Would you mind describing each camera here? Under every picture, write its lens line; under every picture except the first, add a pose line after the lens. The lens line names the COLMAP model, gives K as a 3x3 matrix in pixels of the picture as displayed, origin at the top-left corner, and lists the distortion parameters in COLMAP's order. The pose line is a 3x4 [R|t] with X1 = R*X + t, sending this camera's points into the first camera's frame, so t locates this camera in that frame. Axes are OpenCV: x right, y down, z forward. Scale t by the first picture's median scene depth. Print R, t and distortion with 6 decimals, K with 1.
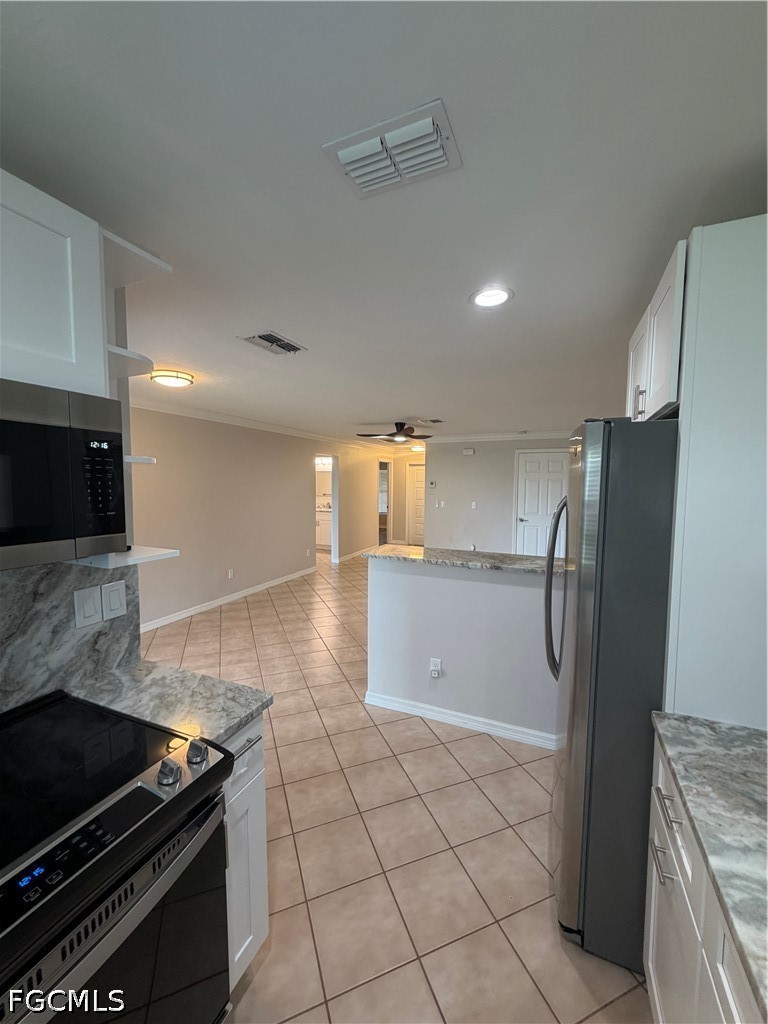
lens RADIAL K [[407.8, 0, 383.4], [0, 407.8, 509.8], [0, 0, 1]] dist [0.000754, 0.000064]
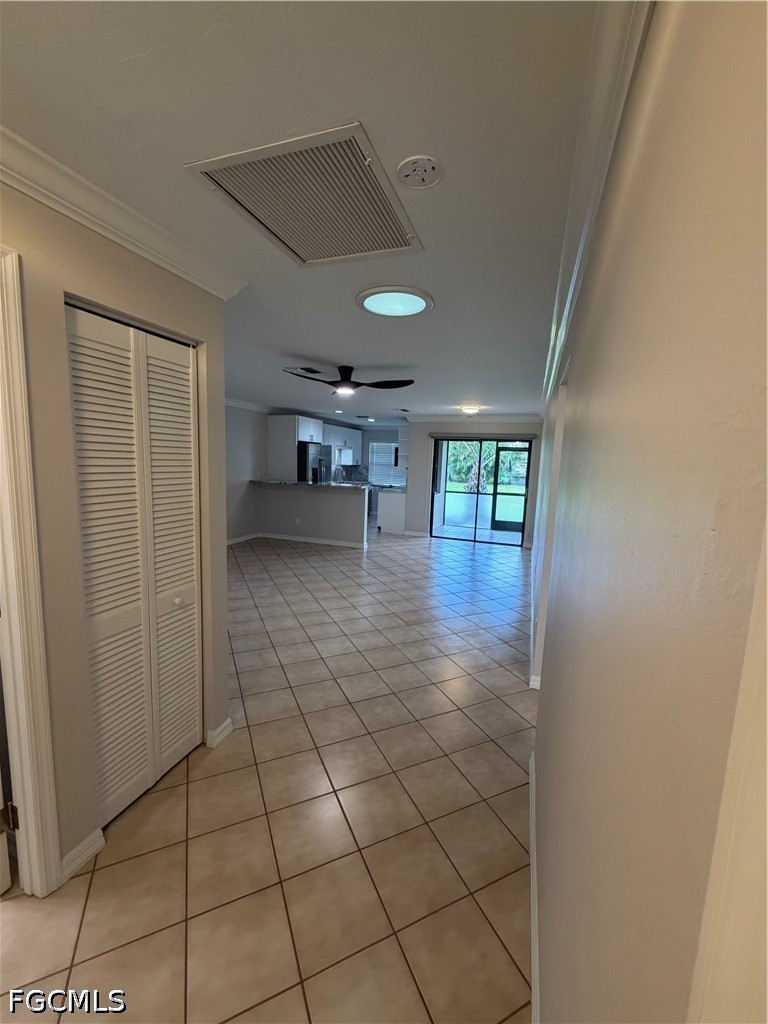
lens RADIAL K [[407.8, 0, 383.4], [0, 407.8, 509.8], [0, 0, 1]] dist [0.000754, 0.000064]
pose [[-0.996863, -0.039000, -0.068875, 0.030167], [-0.051972, 0.978830, 0.197965, -0.245979], [0.059696, 0.200924, -0.977786, 3.493737]]
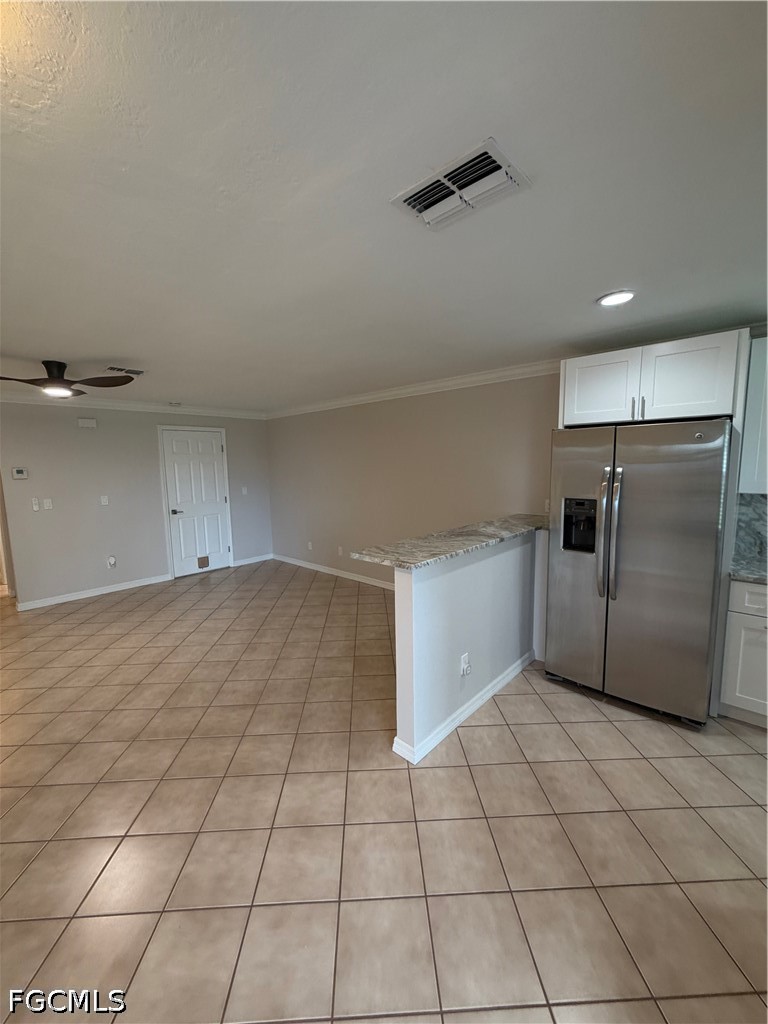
lens RADIAL K [[407.8, 0, 383.4], [0, 407.8, 509.8], [0, 0, 1]] dist [0.000754, 0.000064]
pose [[0.330956, -0.126924, 0.935071, -0.726727], [0.088212, 0.990735, 0.103259, -0.066594], [-0.939514, 0.048311, 0.339086, 0.818403]]
